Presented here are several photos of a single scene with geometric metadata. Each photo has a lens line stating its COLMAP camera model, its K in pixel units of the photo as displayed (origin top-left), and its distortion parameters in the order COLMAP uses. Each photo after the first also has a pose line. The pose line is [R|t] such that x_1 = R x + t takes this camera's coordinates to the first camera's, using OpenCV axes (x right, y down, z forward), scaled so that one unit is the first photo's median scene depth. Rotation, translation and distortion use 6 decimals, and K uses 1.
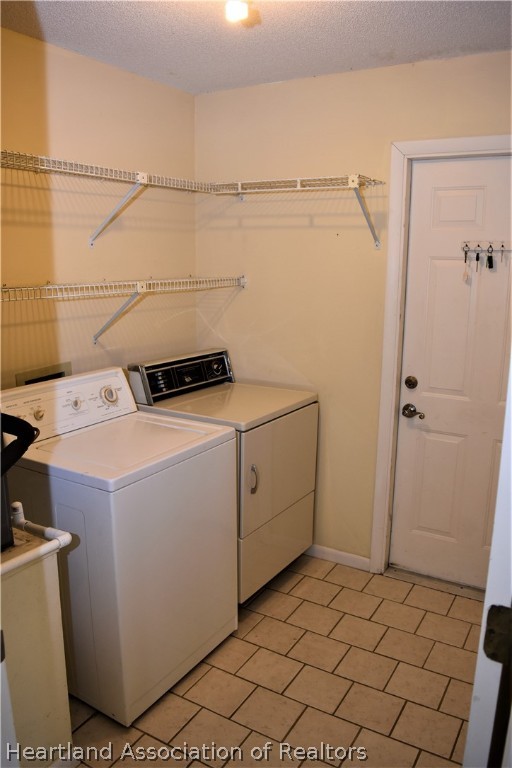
lens RADIAL K [[601.6, 0, 256.3], [0, 601.6, 383.5], [0, 0, 1]] dist [-0.090246, 0.014030]
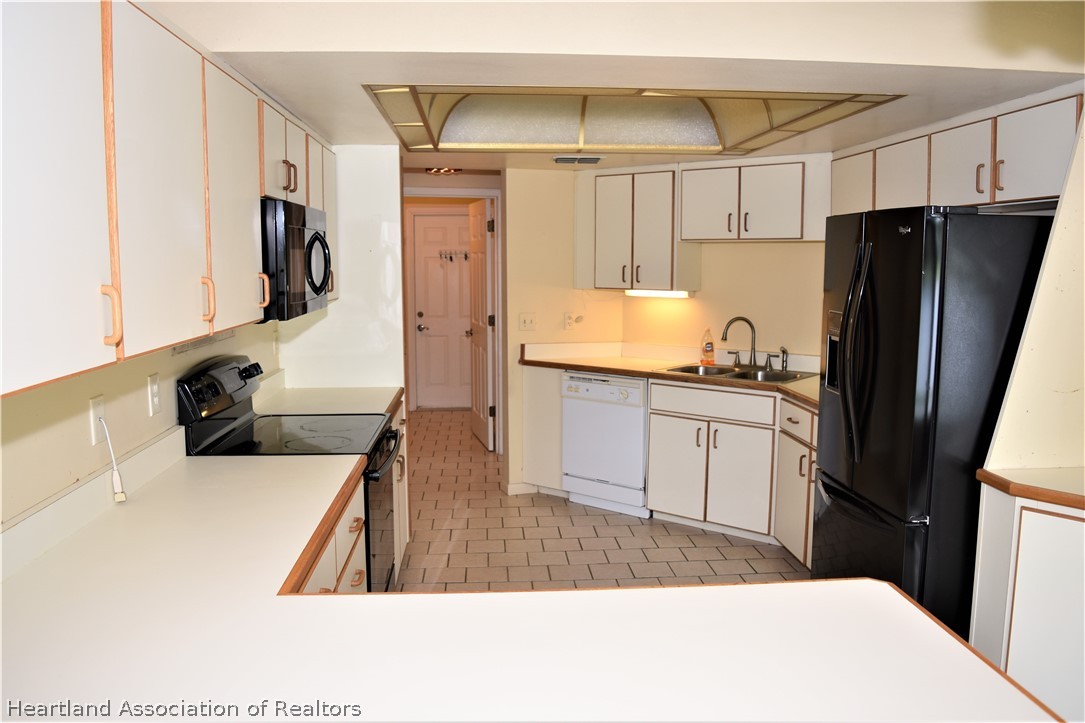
lens RADIAL K [[849.9, 0, 542.0], [0, 849.9, 360.7], [0, 0, 1]] dist [-0.090246, 0.014030]
pose [[0.819384, -0.078317, 0.567870, -1.254104], [0.123090, 0.991554, -0.040858, 0.379896], [-0.559874, 0.103377, 0.822103, -1.935529]]
